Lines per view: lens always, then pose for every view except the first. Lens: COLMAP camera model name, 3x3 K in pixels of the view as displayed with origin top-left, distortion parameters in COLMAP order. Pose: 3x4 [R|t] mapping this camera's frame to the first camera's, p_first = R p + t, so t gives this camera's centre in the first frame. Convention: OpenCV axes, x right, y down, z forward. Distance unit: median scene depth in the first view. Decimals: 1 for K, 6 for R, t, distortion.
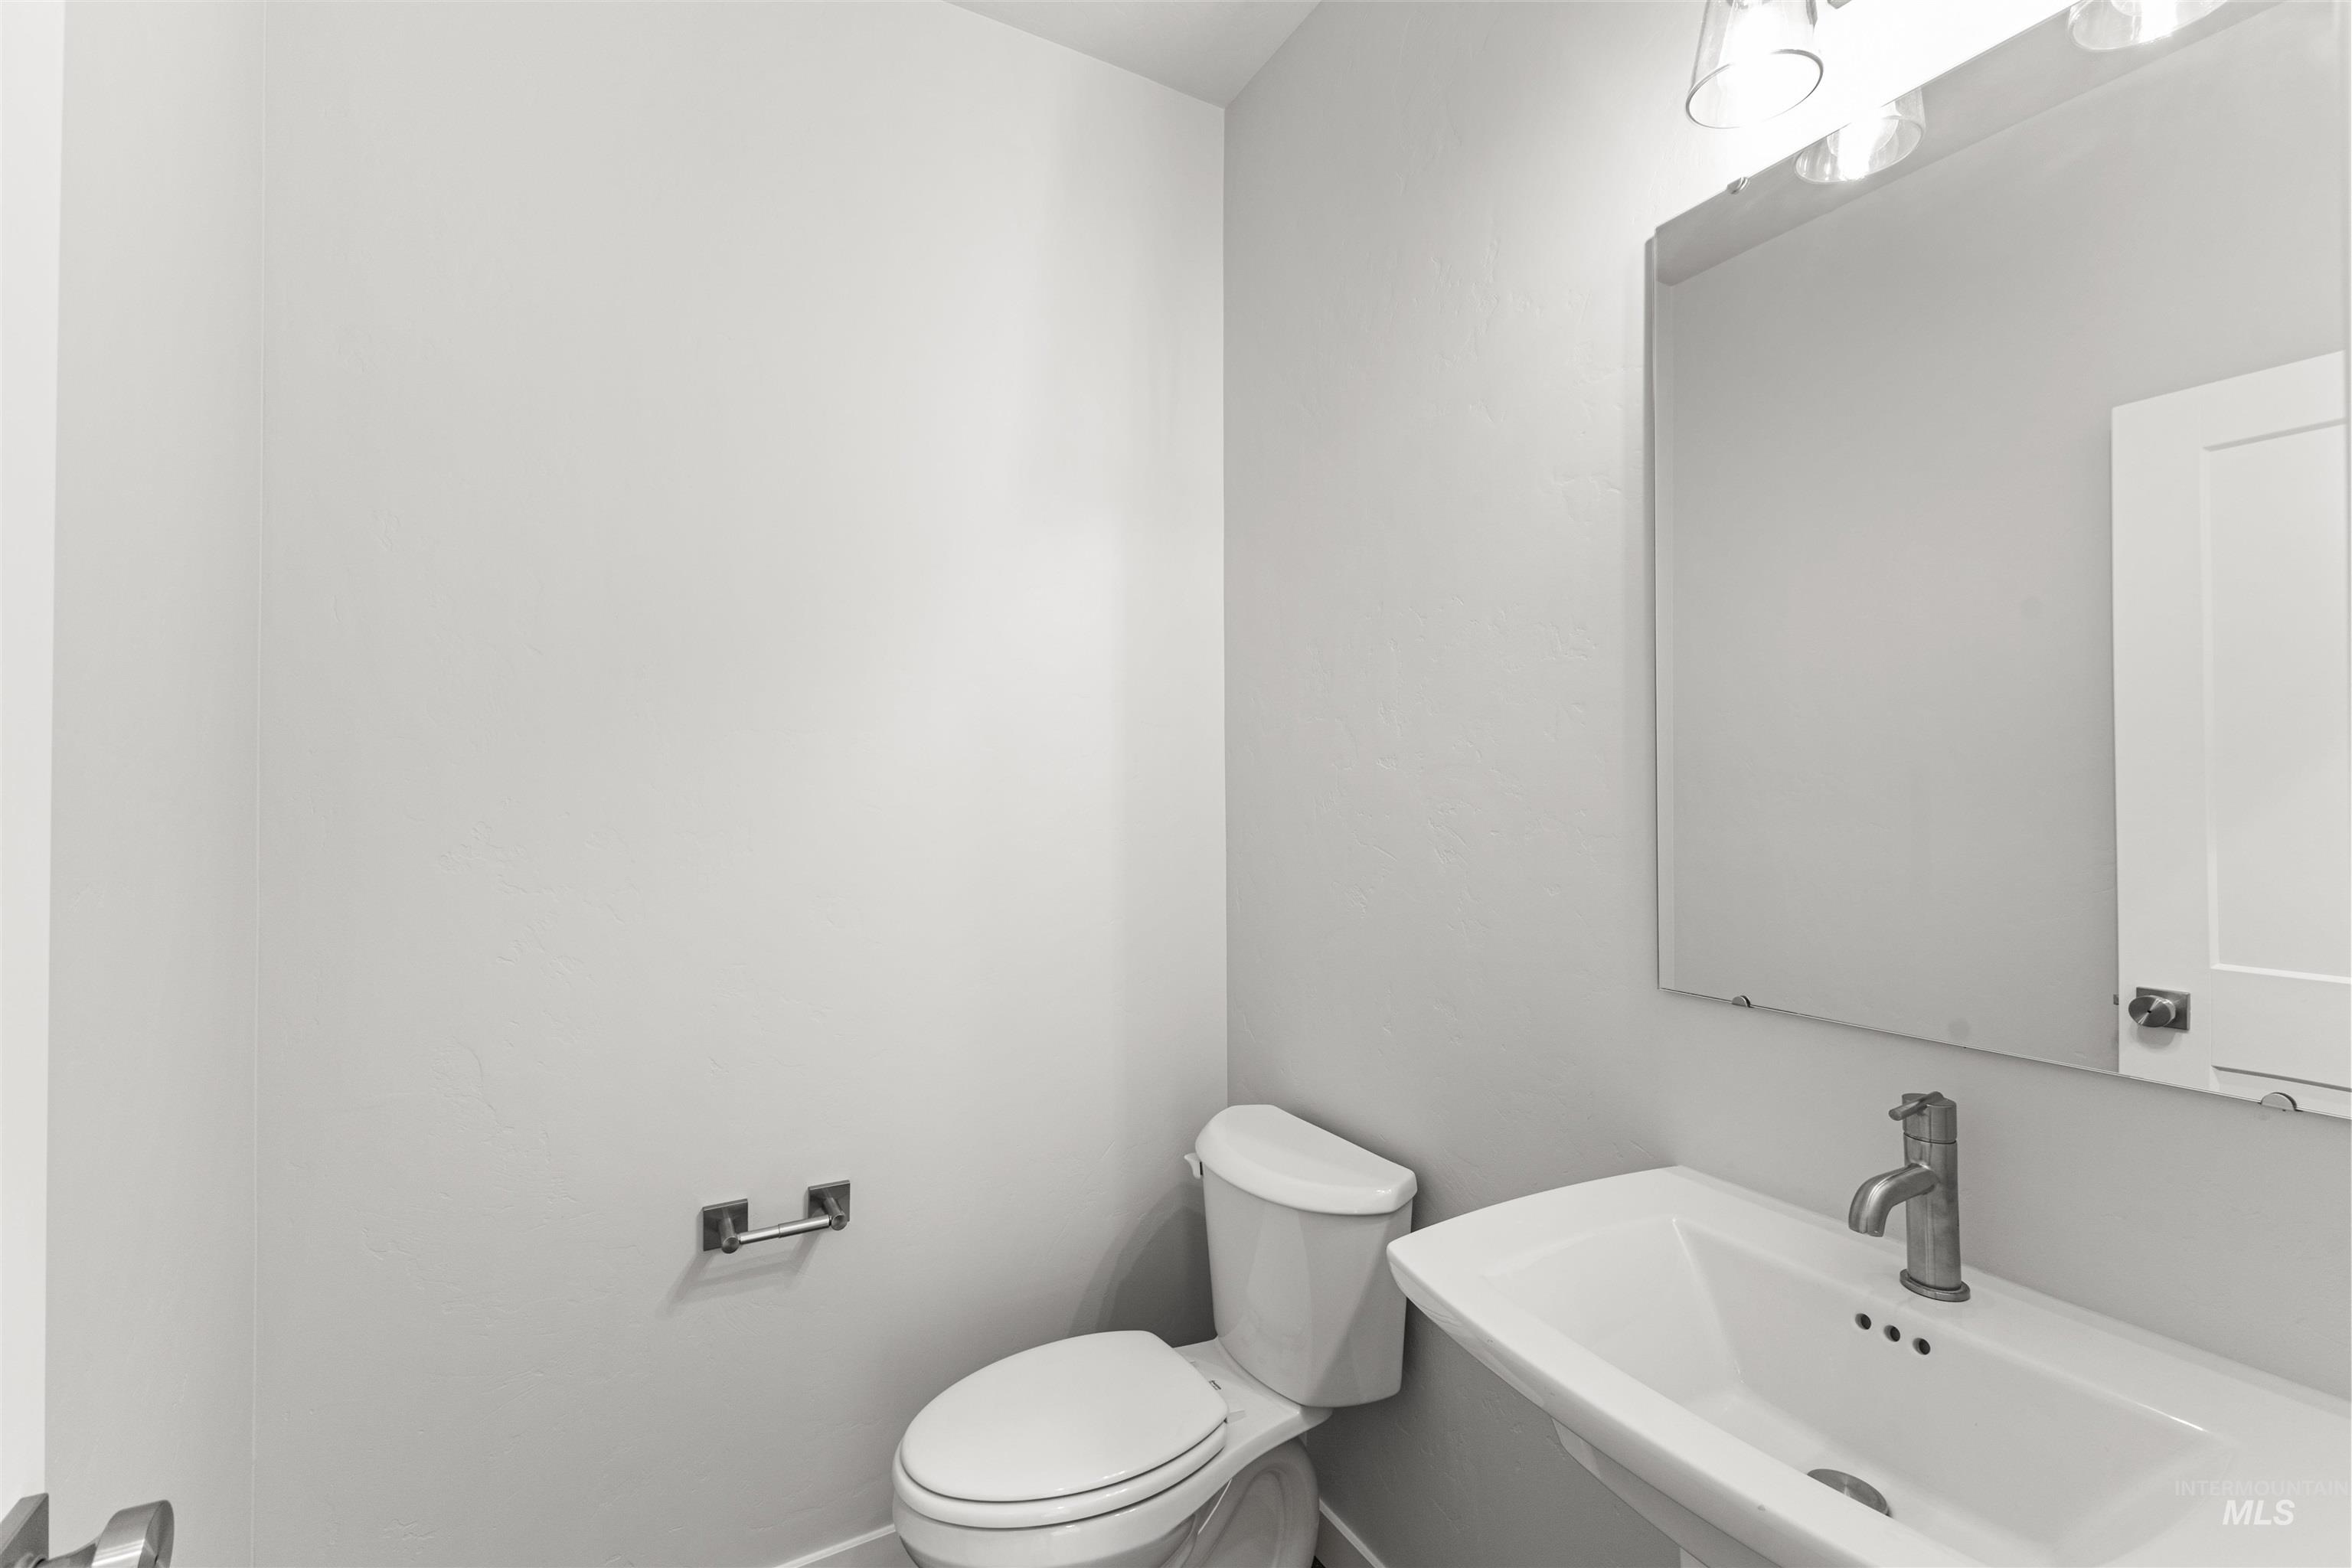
lens RADIAL K [[1009.3, 0, 1180.6], [0, 1009.3, 767.3], [0, 0, 1]] dist [0.001570, 0.000190]
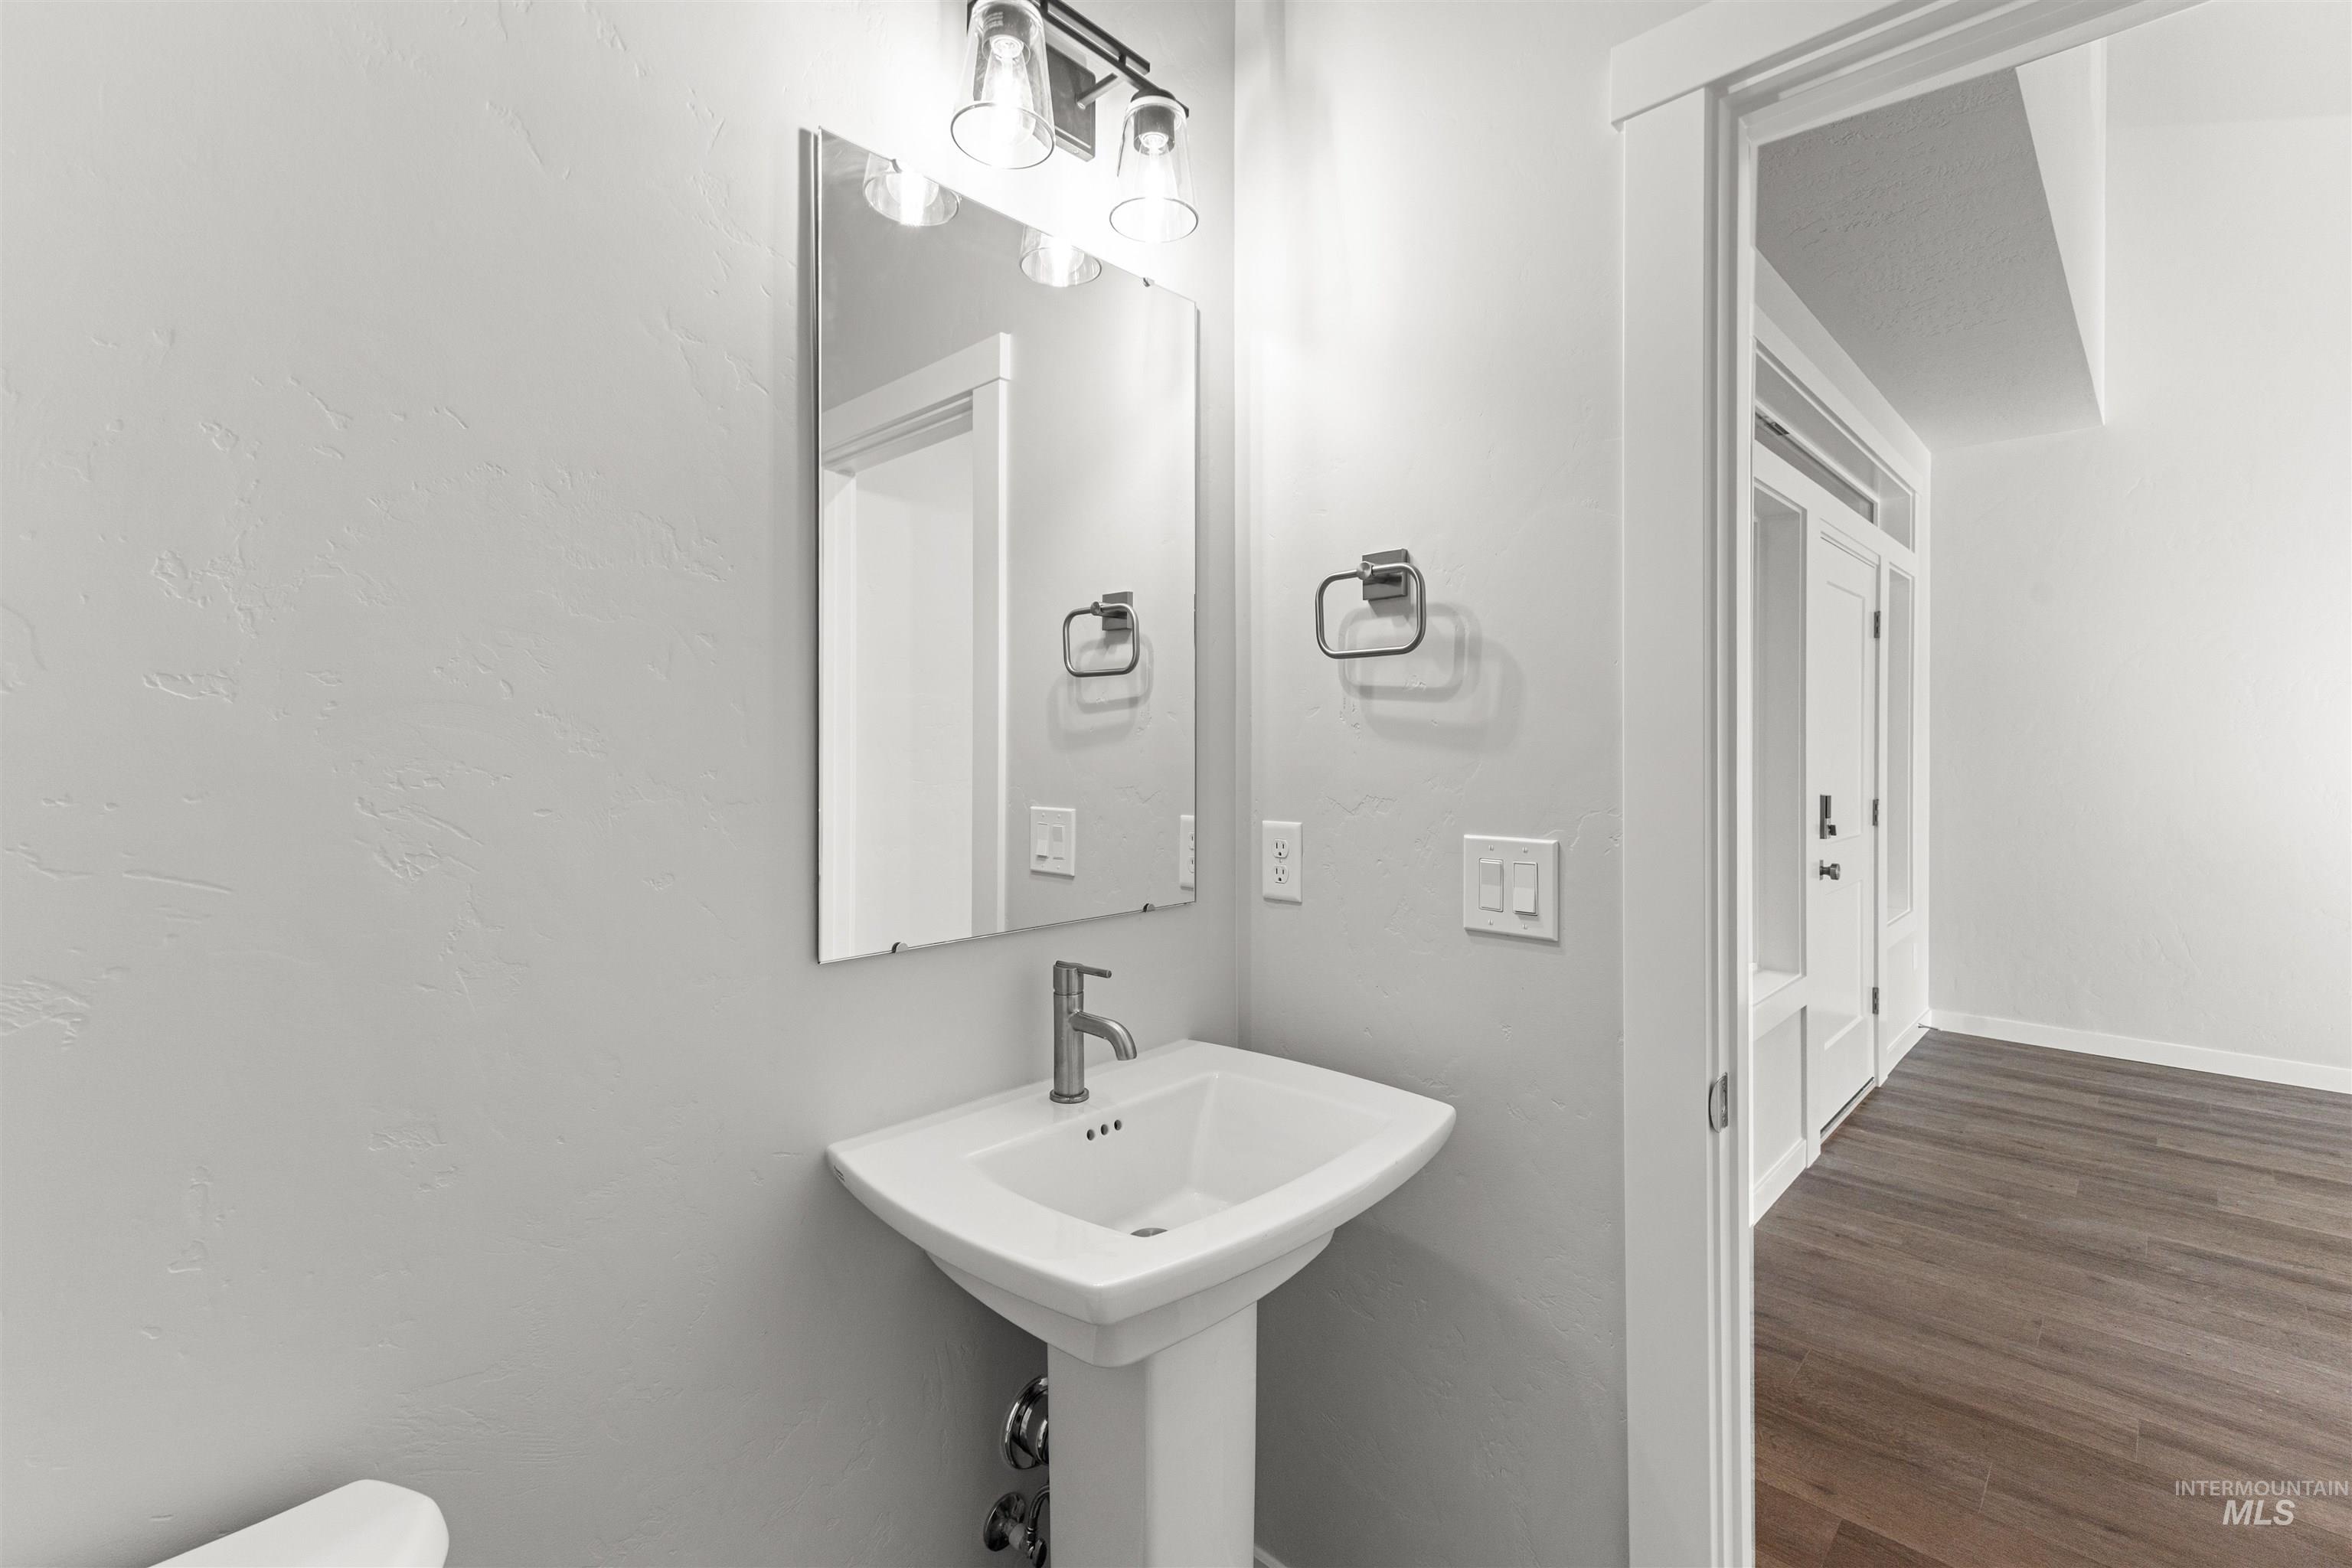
lens RADIAL K [[1009.3, 0, 1180.6], [0, 1009.3, 767.3], [0, 0, 1]] dist [0.001570, 0.000190]
pose [[-0.279702, -0.001615, 0.960085, -0.641777], [-0.014652, 0.999889, -0.002587, 0.050339], [-0.959975, -0.014791, -0.279695, 1.219173]]
